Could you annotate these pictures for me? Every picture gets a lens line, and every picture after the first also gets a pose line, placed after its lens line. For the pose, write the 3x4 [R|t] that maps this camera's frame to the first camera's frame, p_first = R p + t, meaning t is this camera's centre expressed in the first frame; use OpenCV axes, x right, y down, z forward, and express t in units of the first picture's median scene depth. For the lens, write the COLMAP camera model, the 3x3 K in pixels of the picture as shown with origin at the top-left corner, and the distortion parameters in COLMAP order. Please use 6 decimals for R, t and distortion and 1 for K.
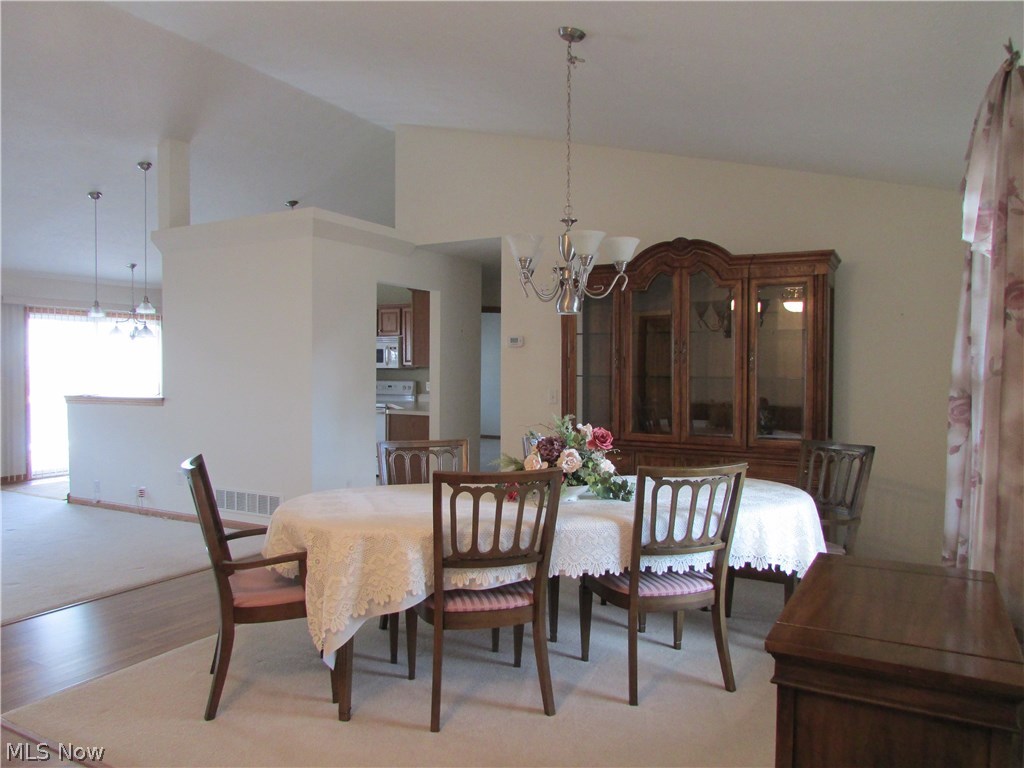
lens RADIAL K [[731.7, 0, 512.4], [0, 731.7, 385.2], [0, 0, 1]] dist [-0.009341, -0.007340]
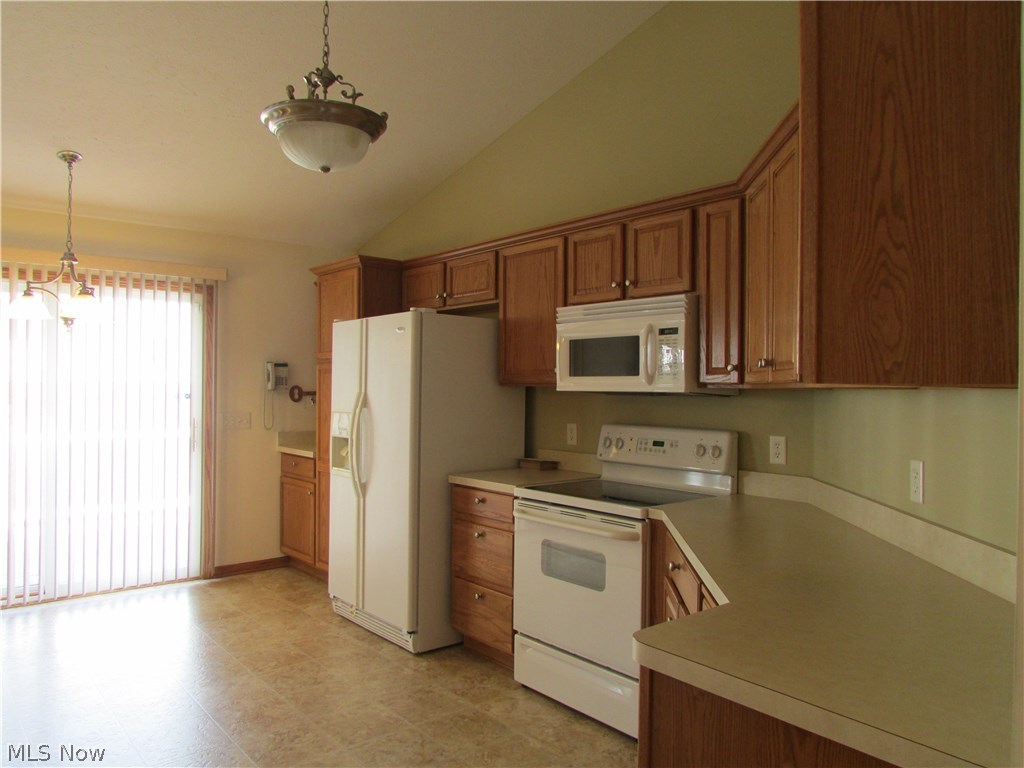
lens RADIAL K [[731.7, 0, 508.8], [0, 731.7, 380.9], [0, 0, 1]] dist [-0.009341, -0.007340]
pose [[0.932213, -0.001379, -0.361909, -0.111165], [-0.014129, 0.999092, -0.040199, -0.014305], [0.361635, 0.042587, 0.931346, 0.668497]]
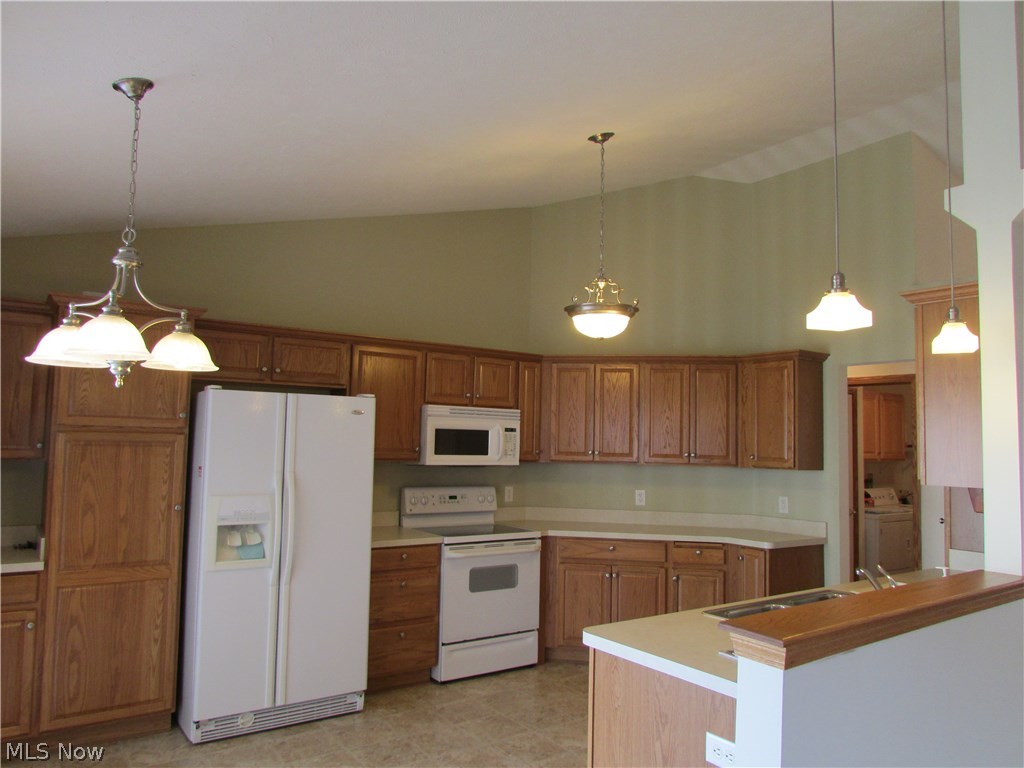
lens RADIAL K [[731.7, 0, 515.2], [0, 731.7, 384.4], [0, 0, 1]] dist [-0.009341, -0.007340]
pose [[0.437022, 0.073515, 0.896442, -0.676395], [0.006920, 0.996350, -0.085082, -0.037705], [-0.899424, 0.043386, 0.434918, 0.747170]]
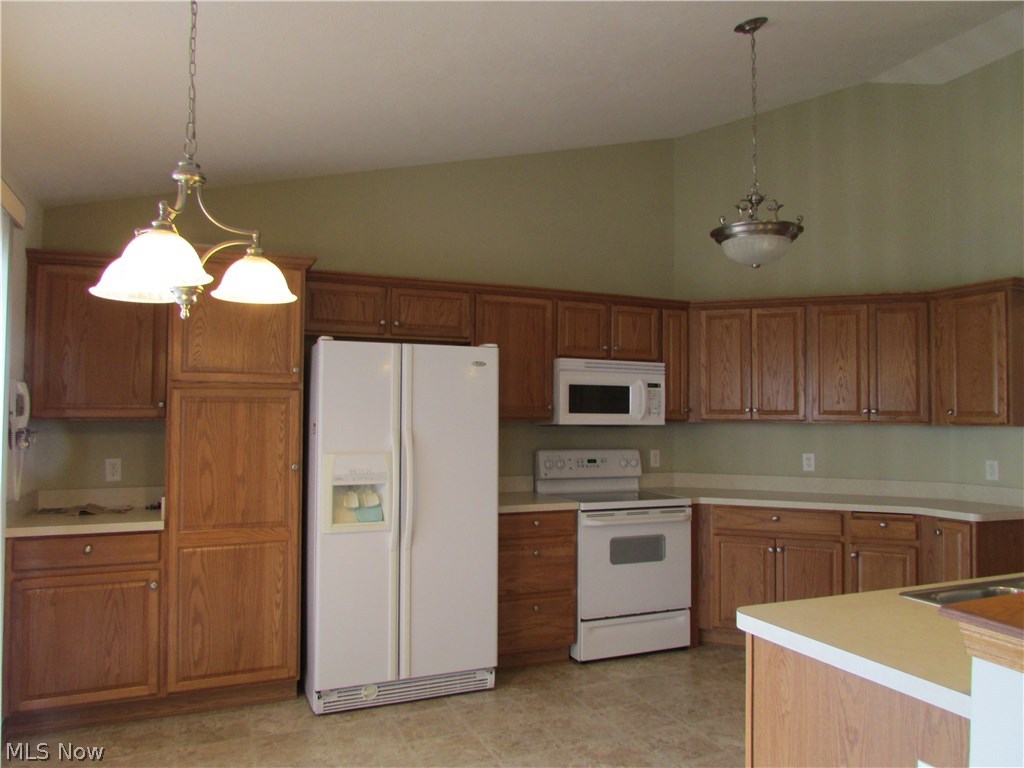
lens RADIAL K [[731.7, 0, 517.8], [0, 731.7, 386.1], [0, 0, 1]] dist [-0.009341, -0.007340]
pose [[0.612533, 0.031497, 0.789817, -0.623845], [0.019809, 0.998280, -0.055173, -0.024301], [-0.790197, 0.049441, 0.610856, 0.764135]]
